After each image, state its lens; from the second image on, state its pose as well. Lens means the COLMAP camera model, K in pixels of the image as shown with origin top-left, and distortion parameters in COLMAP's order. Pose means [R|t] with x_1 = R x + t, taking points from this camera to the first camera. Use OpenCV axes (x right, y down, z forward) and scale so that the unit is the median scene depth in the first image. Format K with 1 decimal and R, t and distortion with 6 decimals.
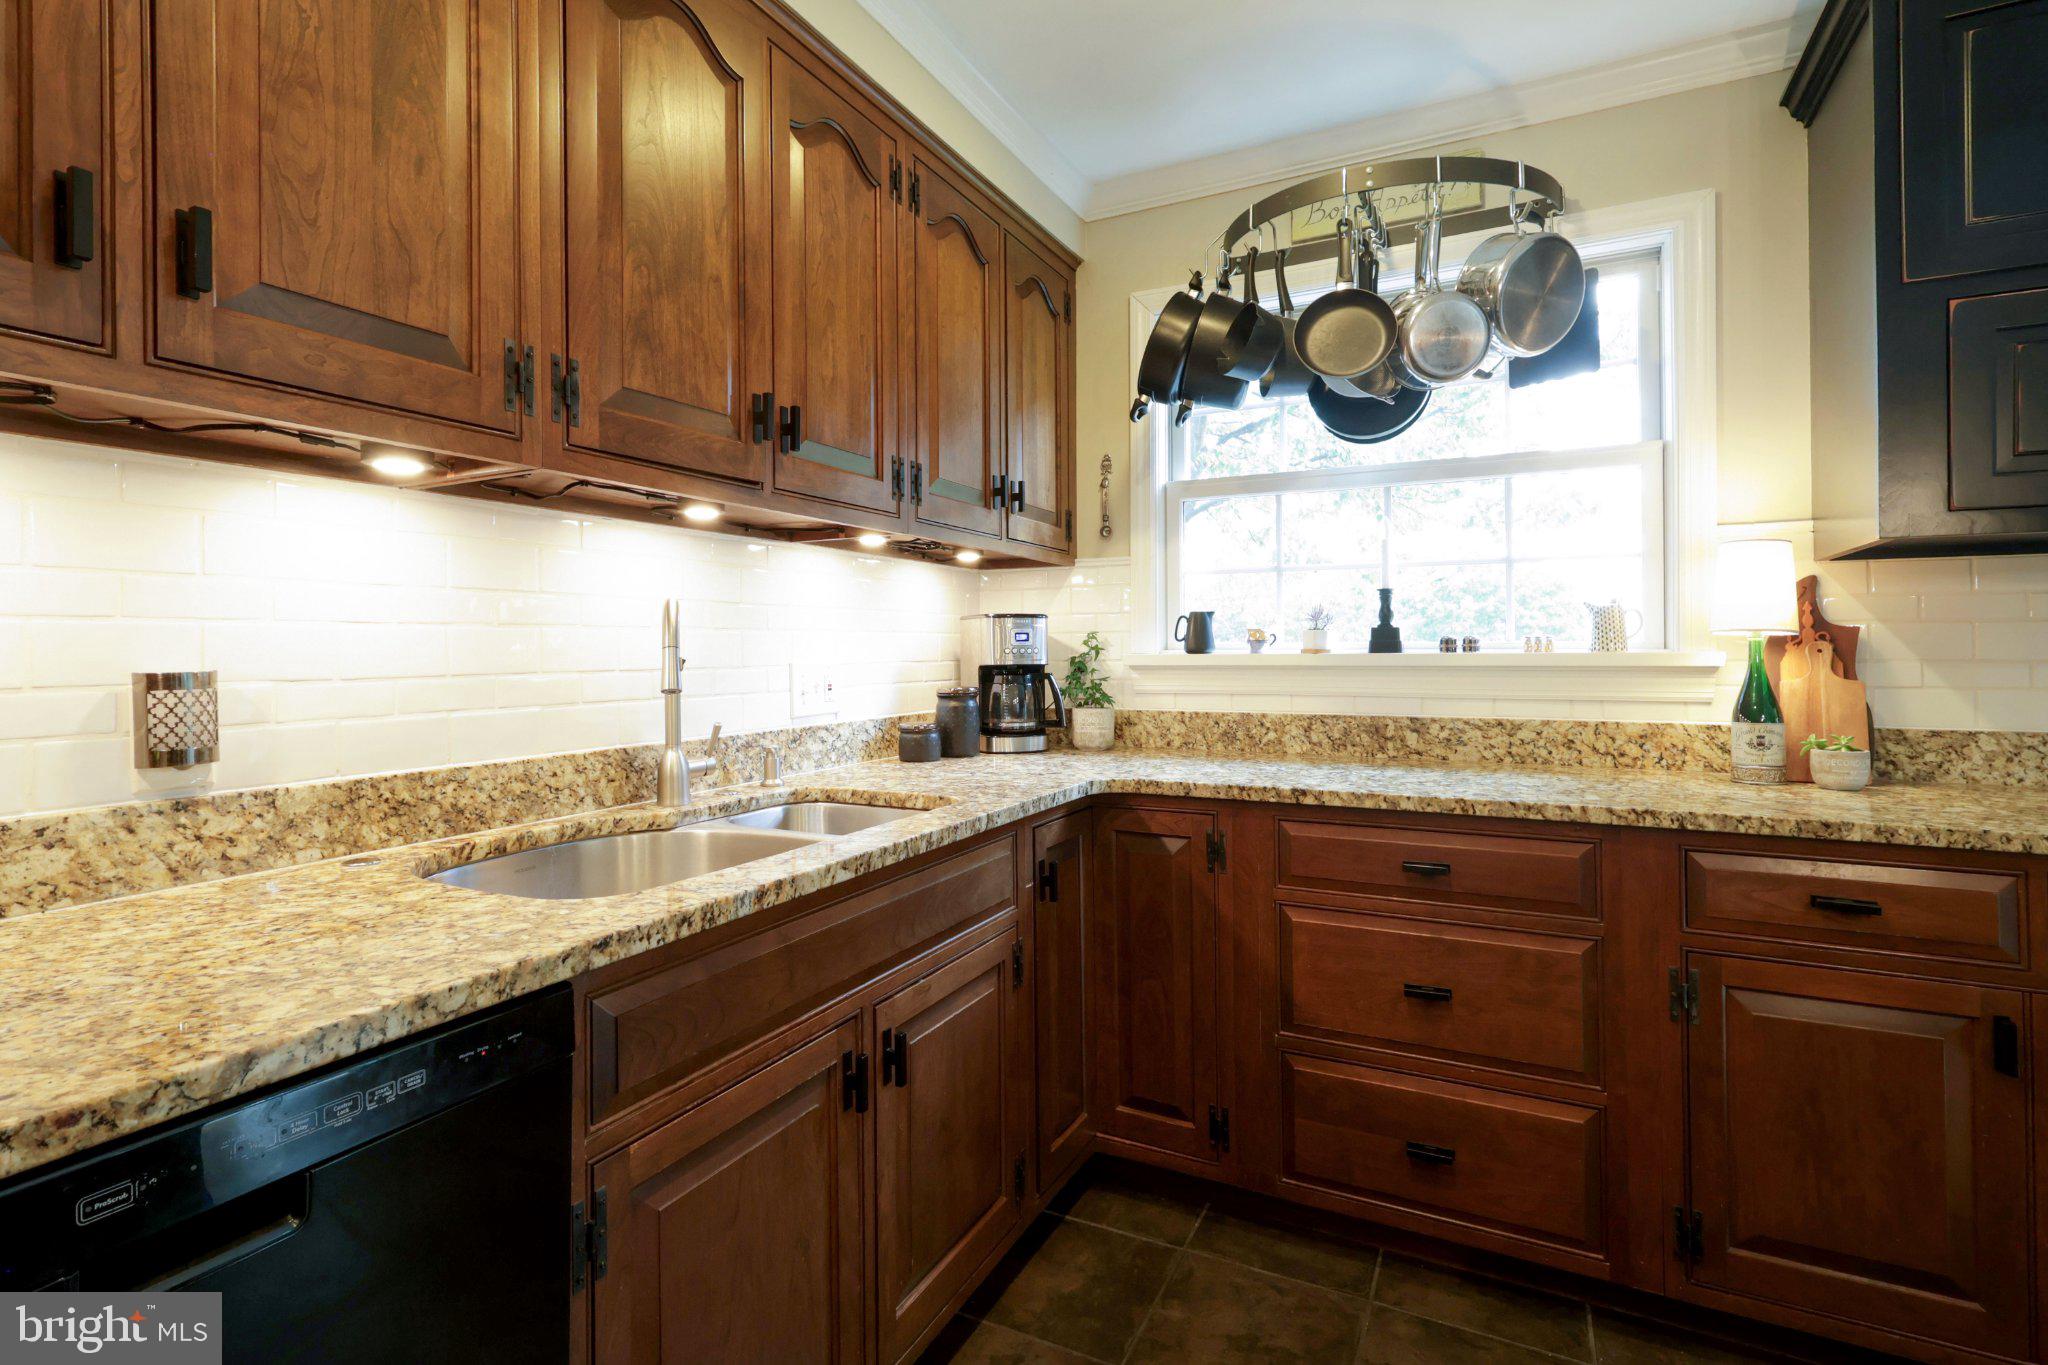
lens RADIAL K [[971.9, 0, 1015.4], [0, 971.9, 637.4], [0, 0, 1]] dist [0.002424, 0.000855]
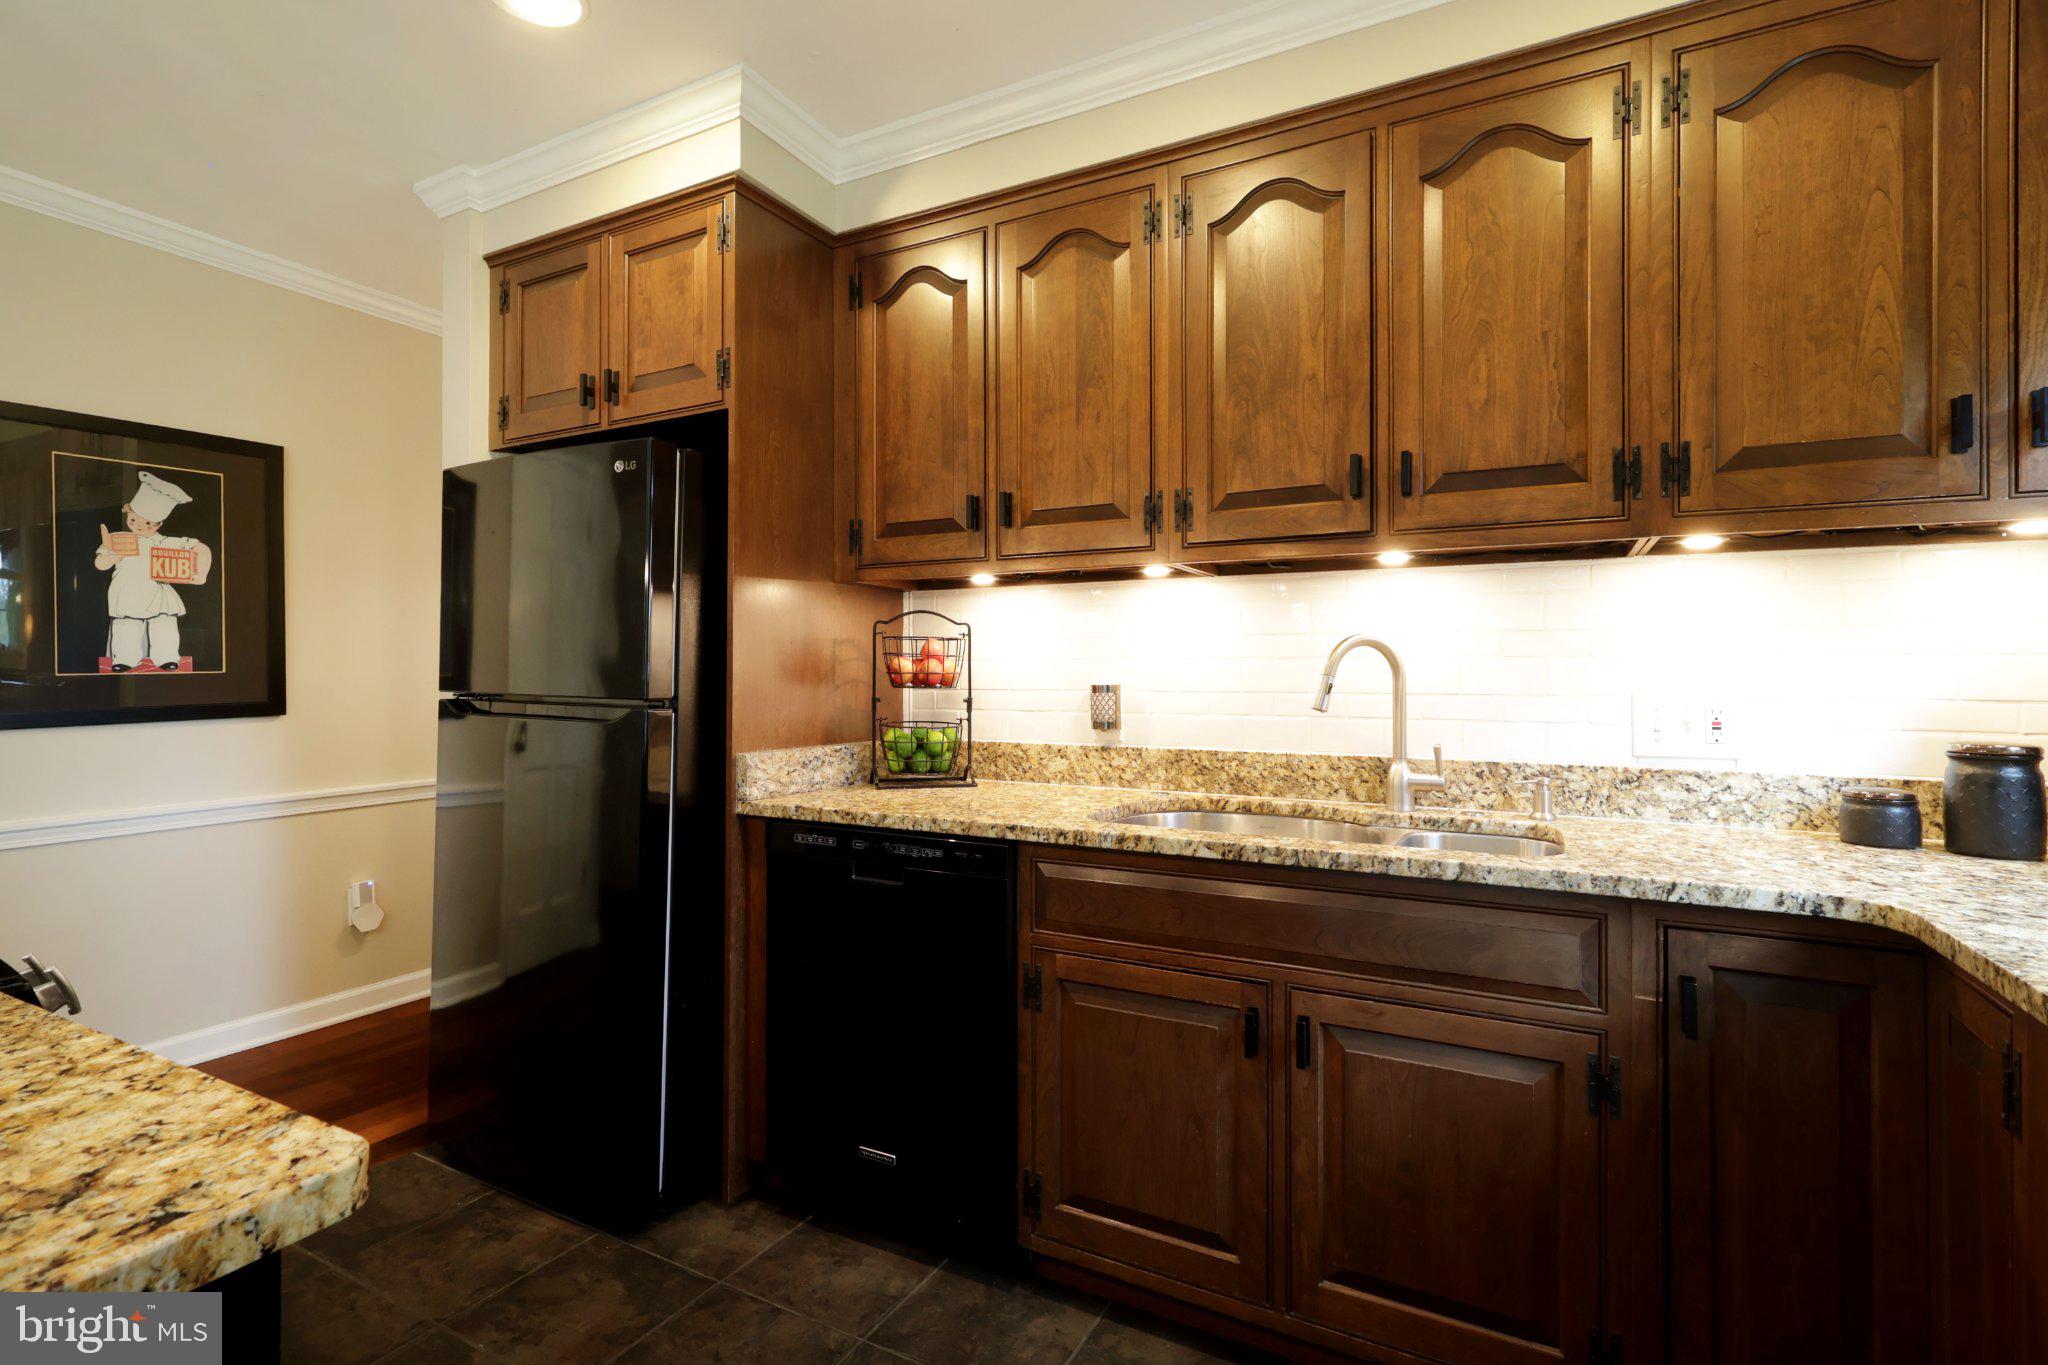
lens RADIAL K [[968.3, 0, 995.5], [0, 968.3, 659.2], [0, 0, 1]] dist [0.003301, 0.000386]
pose [[-0.026496, -0.004644, -0.999638, 0.743992], [0.010143, 0.999936, -0.004914, -0.006895], [0.999597, -0.010270, -0.026447, 0.500081]]
